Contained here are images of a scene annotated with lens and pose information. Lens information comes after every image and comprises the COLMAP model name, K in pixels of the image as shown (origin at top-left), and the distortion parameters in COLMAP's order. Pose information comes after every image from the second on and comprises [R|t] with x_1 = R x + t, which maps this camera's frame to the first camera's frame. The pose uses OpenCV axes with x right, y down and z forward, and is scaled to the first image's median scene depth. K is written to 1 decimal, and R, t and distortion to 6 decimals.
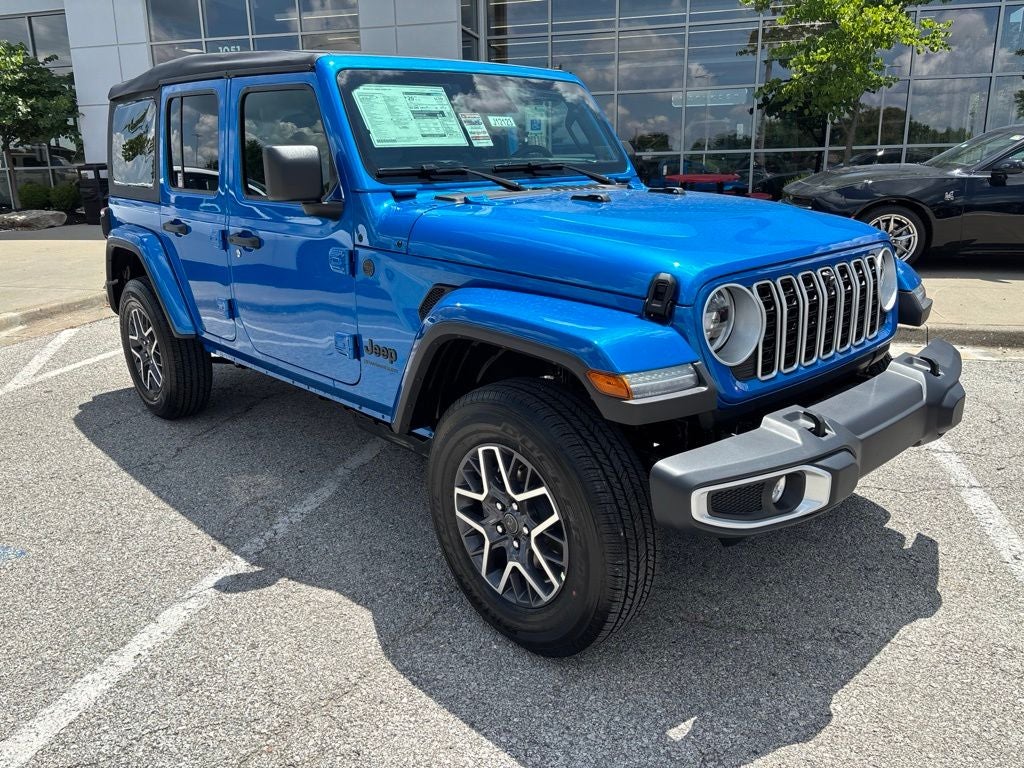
lens RADIAL K [[781.1, 0, 507.7], [0, 781.1, 371.2], [0, 0, 1]] dist [0.050053, -0.064231]
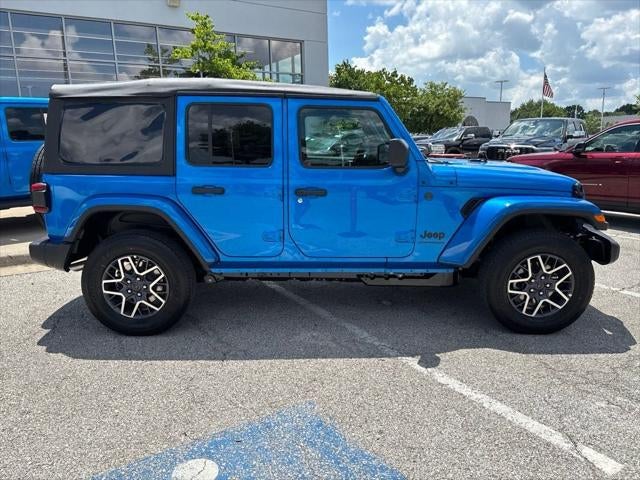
lens RADIAL K [[488.2, 0, 317.3], [0, 488.2, 232.0], [0, 0, 1]] dist [0.050053, -0.064231]
pose [[0.668790, -0.127219, 0.732486, -1.382216], [0.188764, 0.982021, -0.001792, -0.093731], [-0.719089, 0.139466, 0.680780, 0.341693]]
